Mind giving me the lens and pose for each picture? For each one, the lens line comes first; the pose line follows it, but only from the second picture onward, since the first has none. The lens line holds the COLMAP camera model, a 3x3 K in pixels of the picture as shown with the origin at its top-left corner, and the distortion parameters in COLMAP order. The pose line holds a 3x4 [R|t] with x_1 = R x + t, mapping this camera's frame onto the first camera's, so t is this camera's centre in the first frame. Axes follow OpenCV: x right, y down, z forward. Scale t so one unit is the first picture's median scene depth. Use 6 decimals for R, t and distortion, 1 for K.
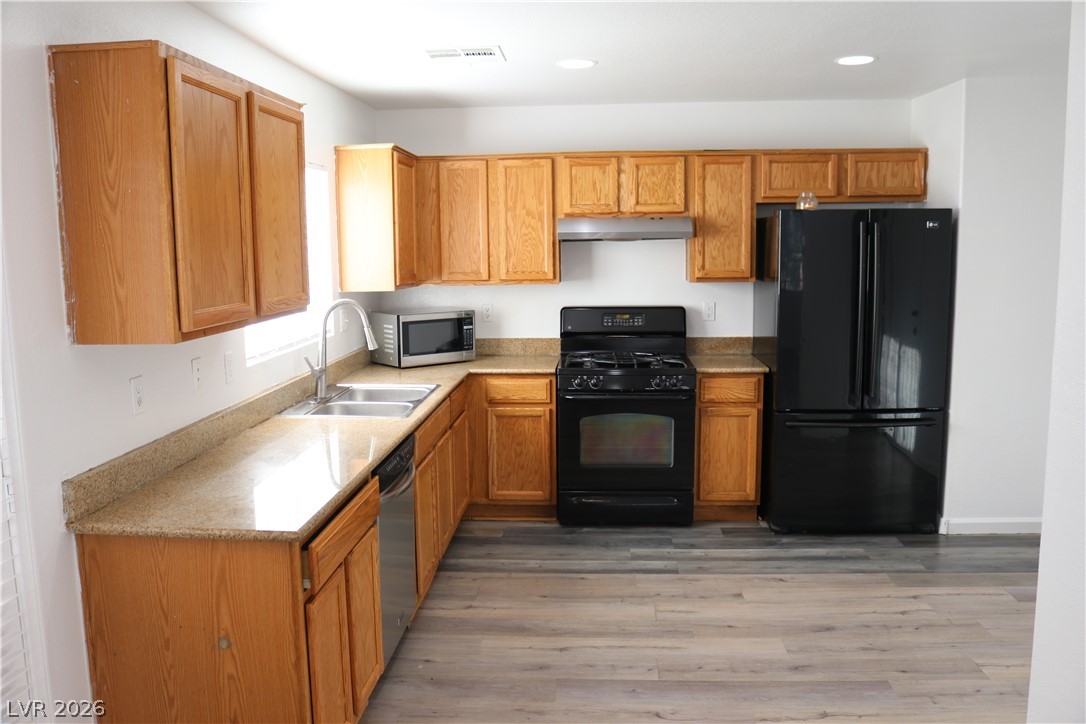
lens RADIAL K [[891.4, 0, 534.4], [0, 891.4, 360.6], [0, 0, 1]] dist [-0.152752, 0.107555]
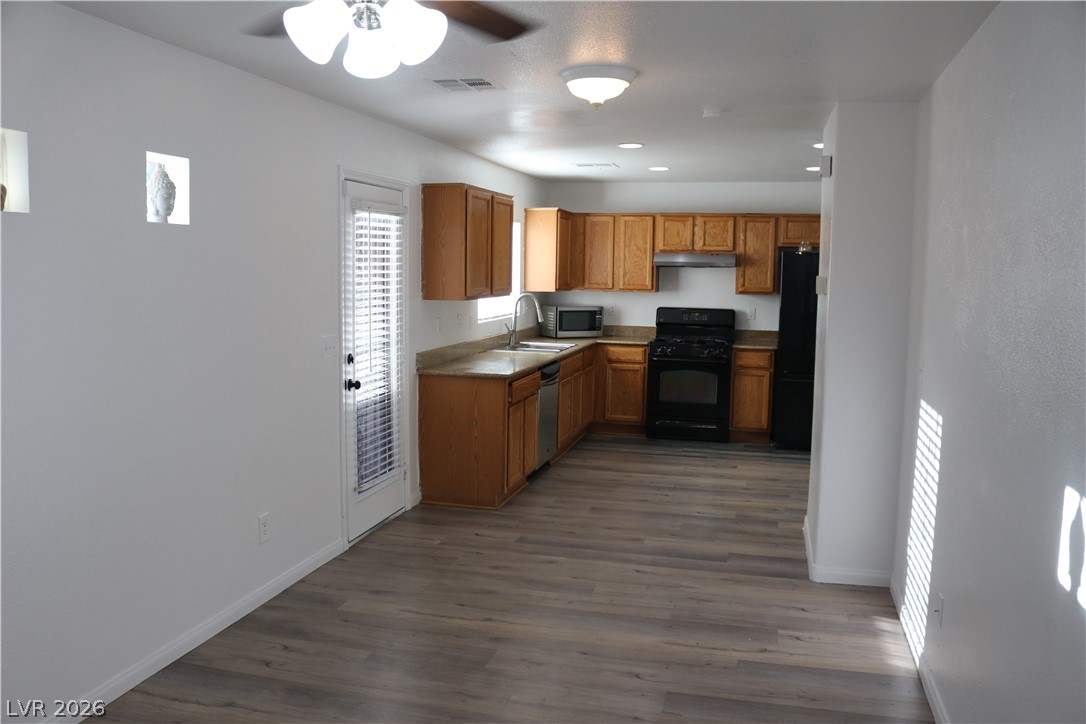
lens RADIAL K [[891.4, 0, 534.4], [0, 891.4, 360.6], [0, 0, 1]] dist [-0.152752, 0.107555]
pose [[0.981359, 0.047909, -0.186114, 0.124272], [-0.052643, 0.998401, -0.020574, 0.087611], [0.184830, 0.029988, 0.982313, -0.667911]]
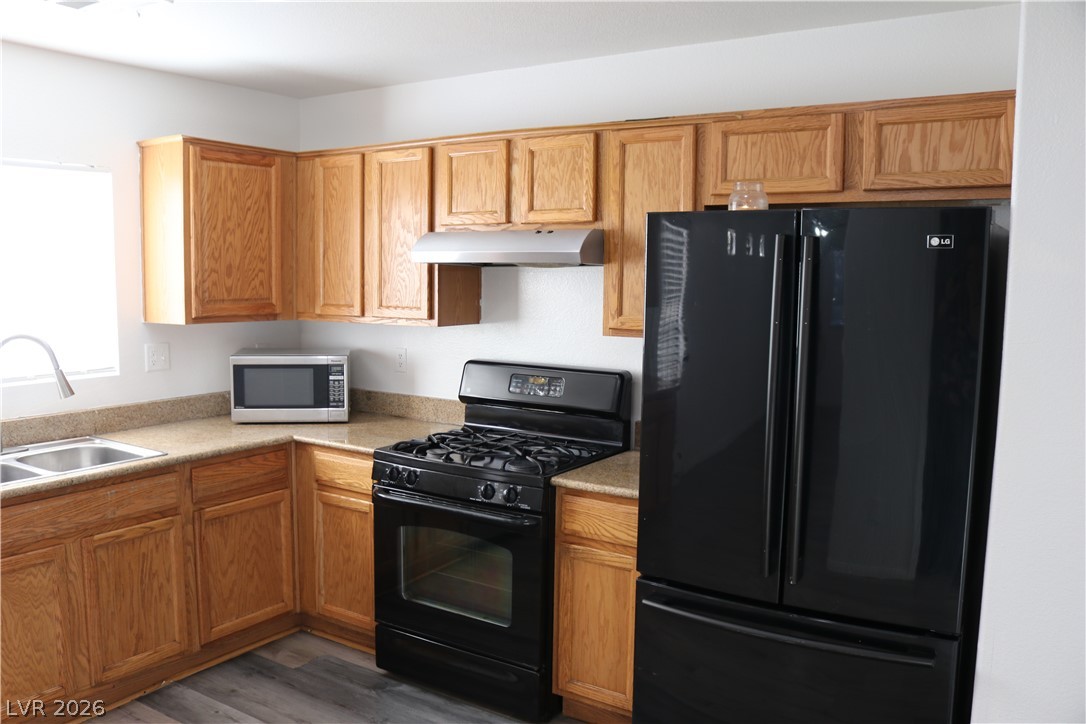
lens RADIAL K [[891.4, 0, 534.4], [0, 891.4, 360.6], [0, 0, 1]] dist [-0.152752, 0.107555]
pose [[0.875432, 0.073984, -0.477646, 0.442562], [-0.088065, 0.996089, -0.007117, -0.063478], [0.475252, 0.048294, 0.878523, 0.440918]]
